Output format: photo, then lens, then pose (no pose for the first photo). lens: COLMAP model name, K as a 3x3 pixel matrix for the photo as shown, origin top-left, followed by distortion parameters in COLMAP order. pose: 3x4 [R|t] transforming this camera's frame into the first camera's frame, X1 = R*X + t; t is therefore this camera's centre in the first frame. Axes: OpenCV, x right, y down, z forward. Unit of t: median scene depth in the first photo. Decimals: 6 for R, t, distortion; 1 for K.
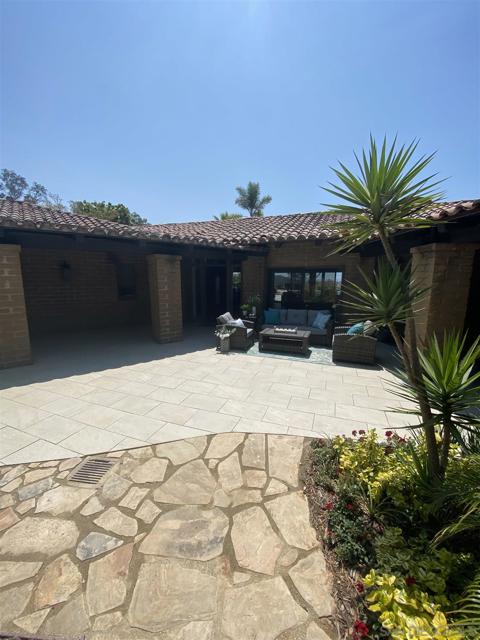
lens RADIAL K [[259.1, 0, 240.0], [0, 259.1, 320.0], [0, 0, 1]] dist [0.012748, -0.021095]
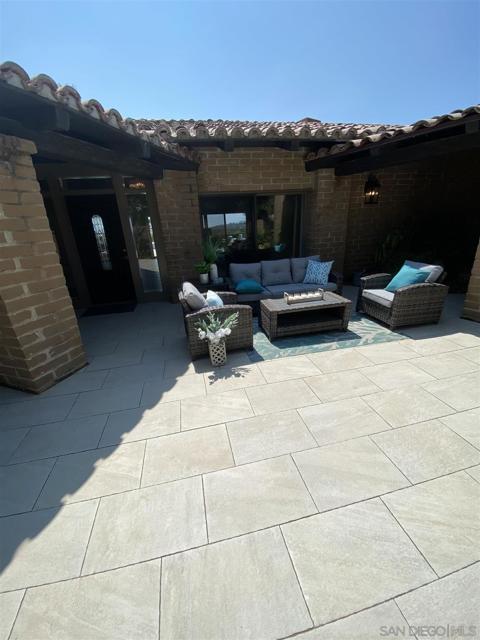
lens RADIAL K [[259.1, 0, 240.0], [0, 259.1, 320.0], [0, 0, 1]] dist [0.012748, -0.021095]
pose [[0.828722, -0.234991, 0.507935, -0.263352], [0.144259, 0.966602, 0.211823, -0.056466], [-0.540748, -0.102269, 0.834945, 0.625321]]
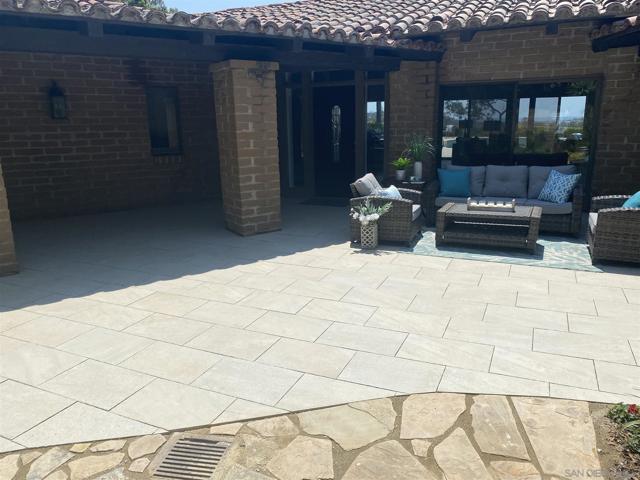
lens RADIAL K [[491.1, 0, 320.0], [0, 491.1, 240.0], [0, 0, 1]] dist [0.001462, -0.001847]
pose [[0.998152, -0.009626, -0.060003, -0.103839], [0.014297, 0.996858, 0.077910, 0.028719], [0.059065, -0.078624, 0.995153, 0.024772]]
